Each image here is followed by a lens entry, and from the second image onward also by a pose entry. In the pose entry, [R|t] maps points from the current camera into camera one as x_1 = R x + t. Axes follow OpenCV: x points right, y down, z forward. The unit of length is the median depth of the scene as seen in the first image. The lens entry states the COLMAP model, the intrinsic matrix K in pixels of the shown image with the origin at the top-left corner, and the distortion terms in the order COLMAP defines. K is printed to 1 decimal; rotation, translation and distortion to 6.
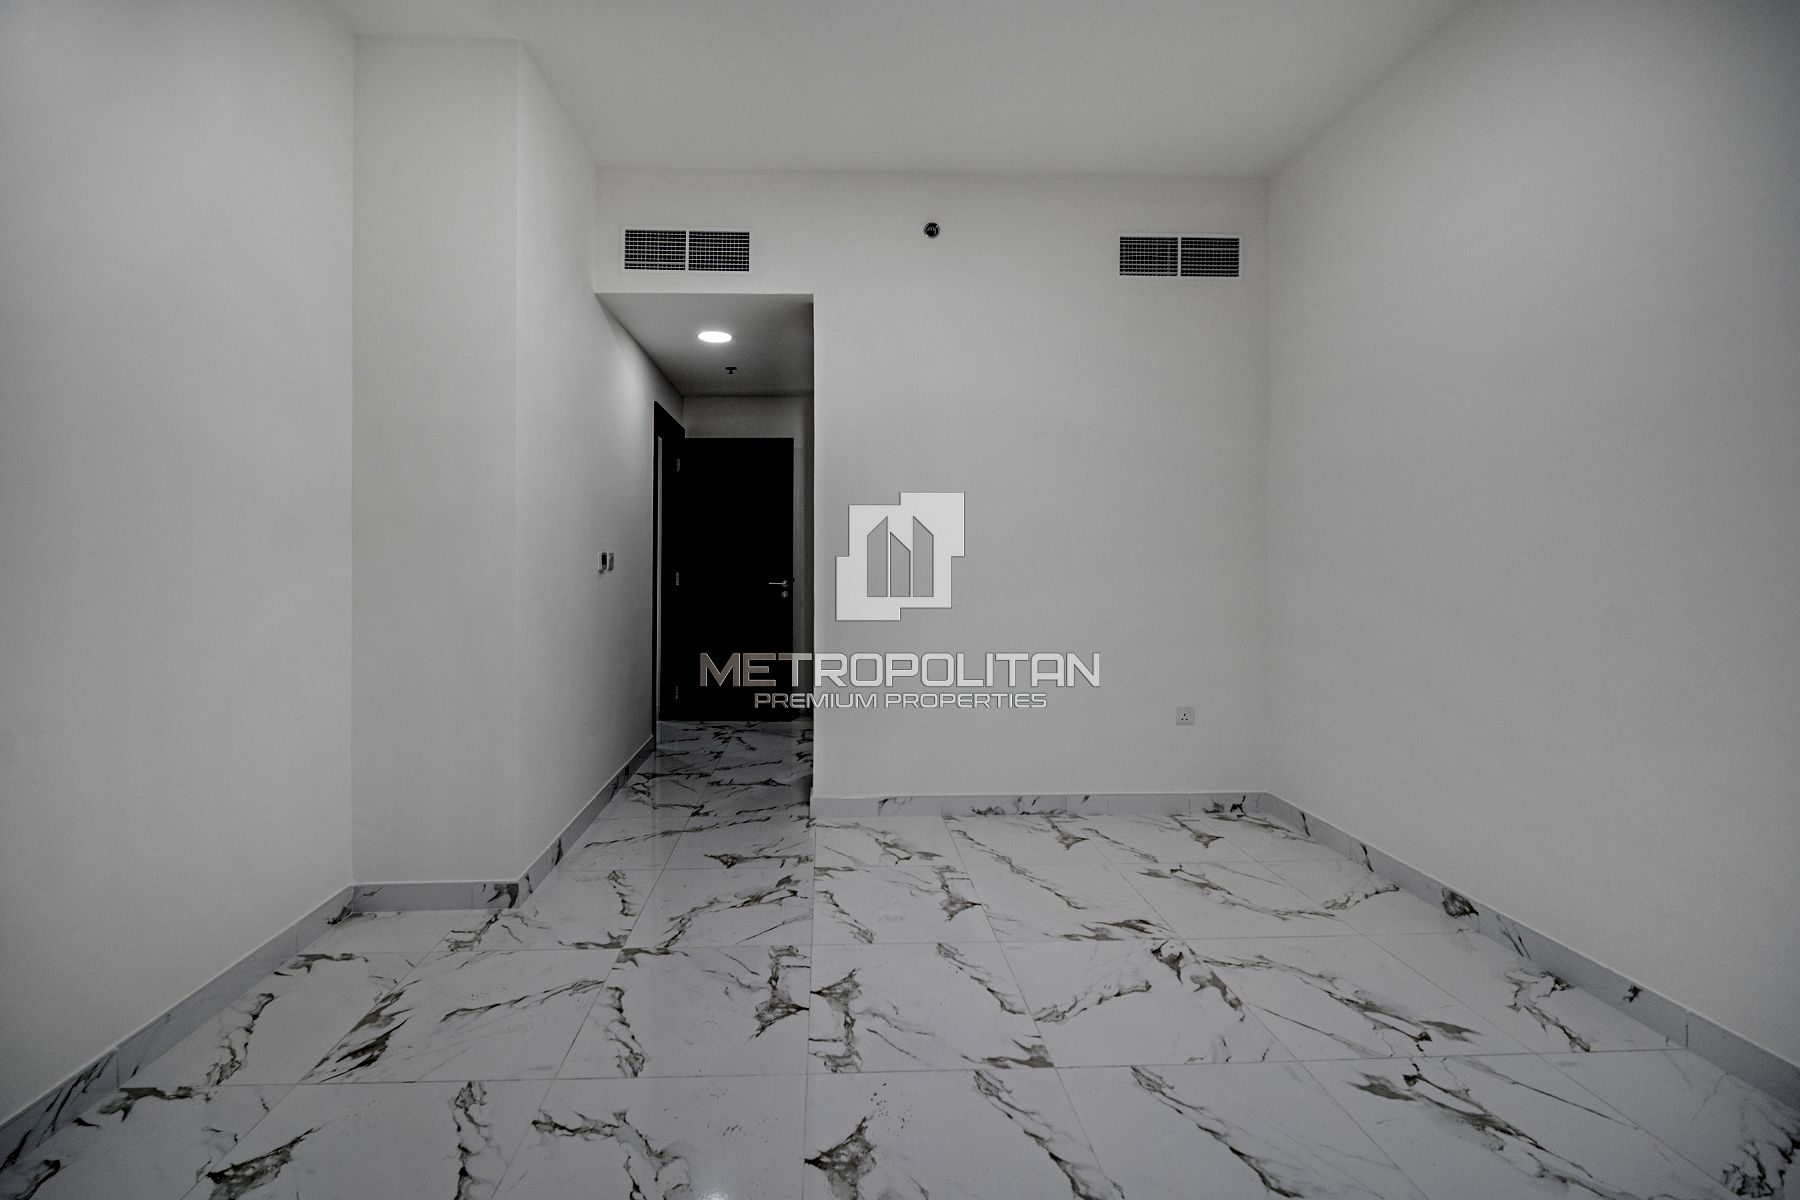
lens RADIAL K [[743.3, 0, 839.1], [0, 743.3, 564.5], [0, 0, 1]] dist [0.001490, -0.003318]
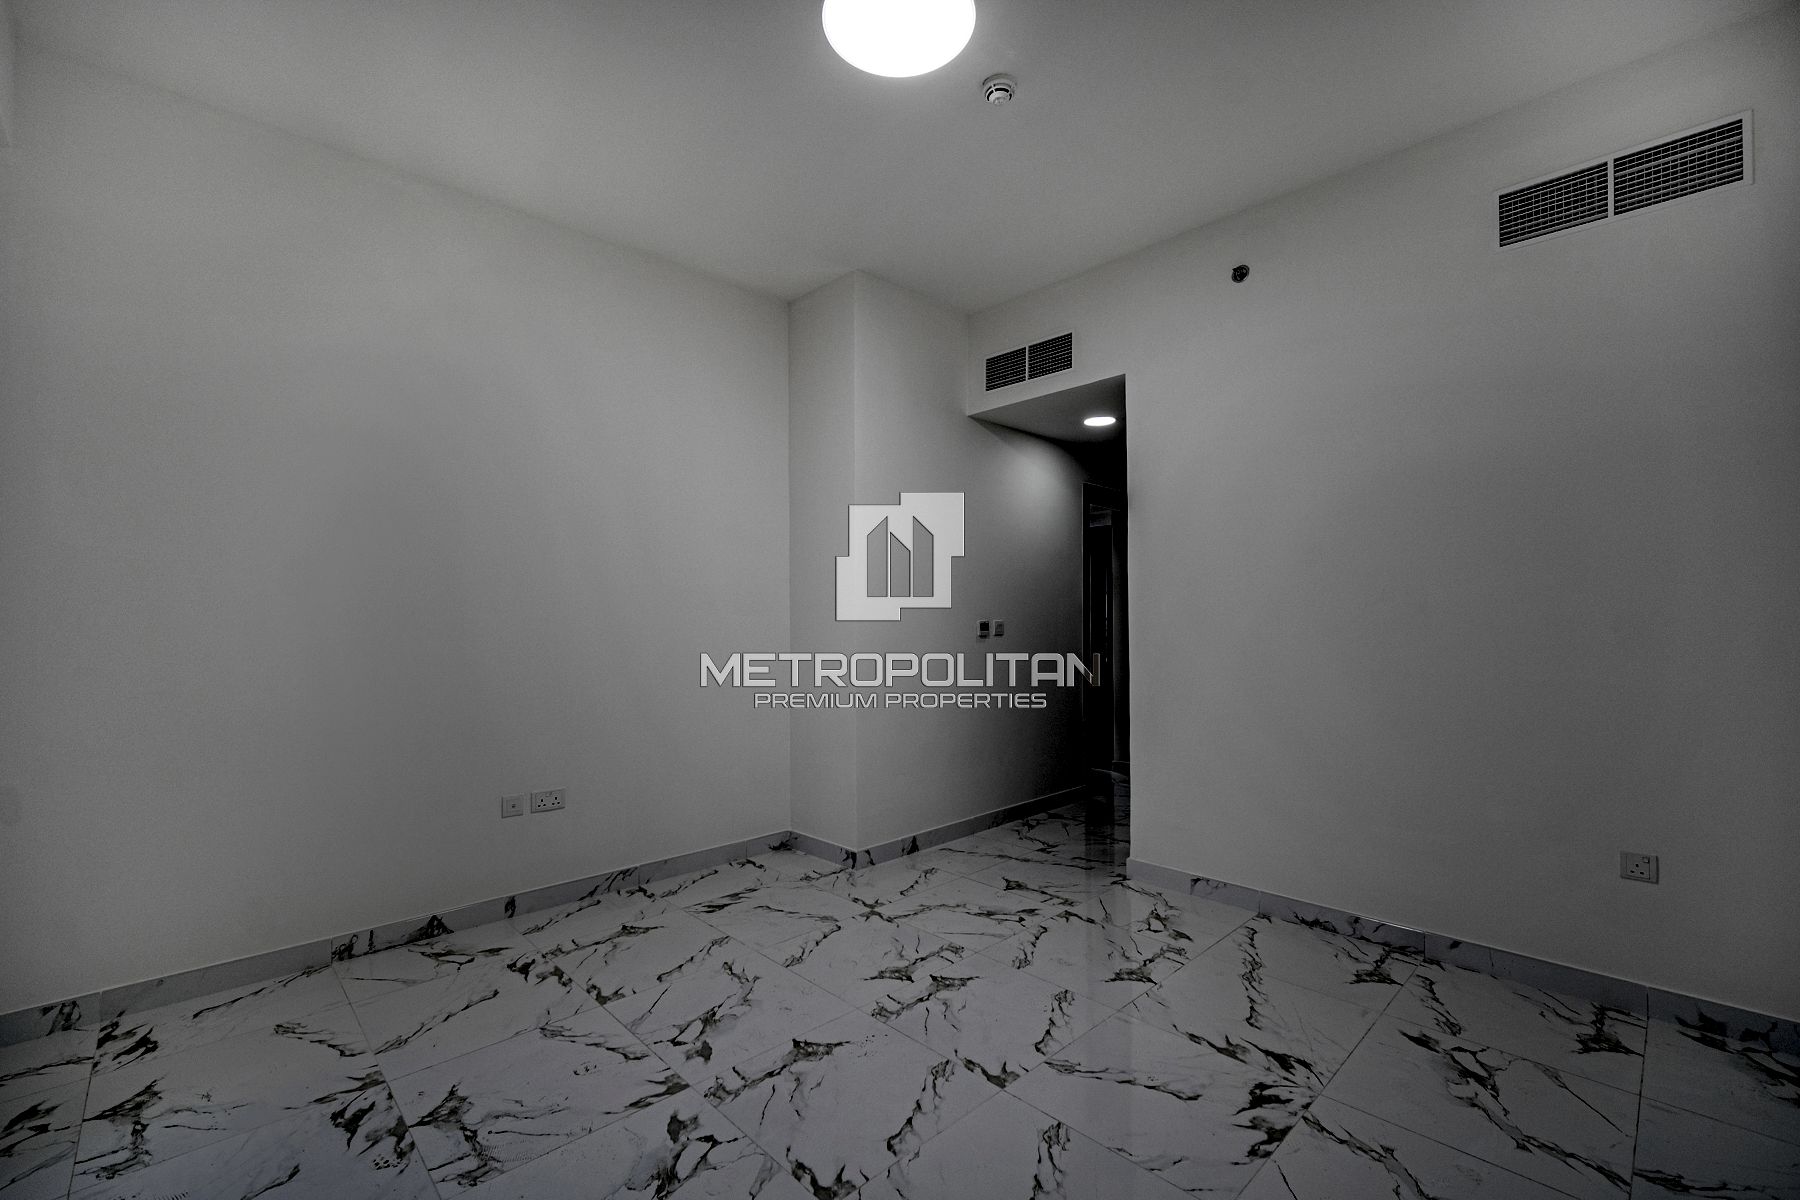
lens RADIAL K [[743.3, 0, 899.5], [0, 743.3, 615.1], [0, 0, 1]] dist [0.001490, -0.003318]
pose [[0.675883, -0.006736, -0.736979, 0.686476], [-0.005338, 0.999887, -0.014035, -0.011582], [0.736990, 0.013420, 0.675770, 0.084374]]
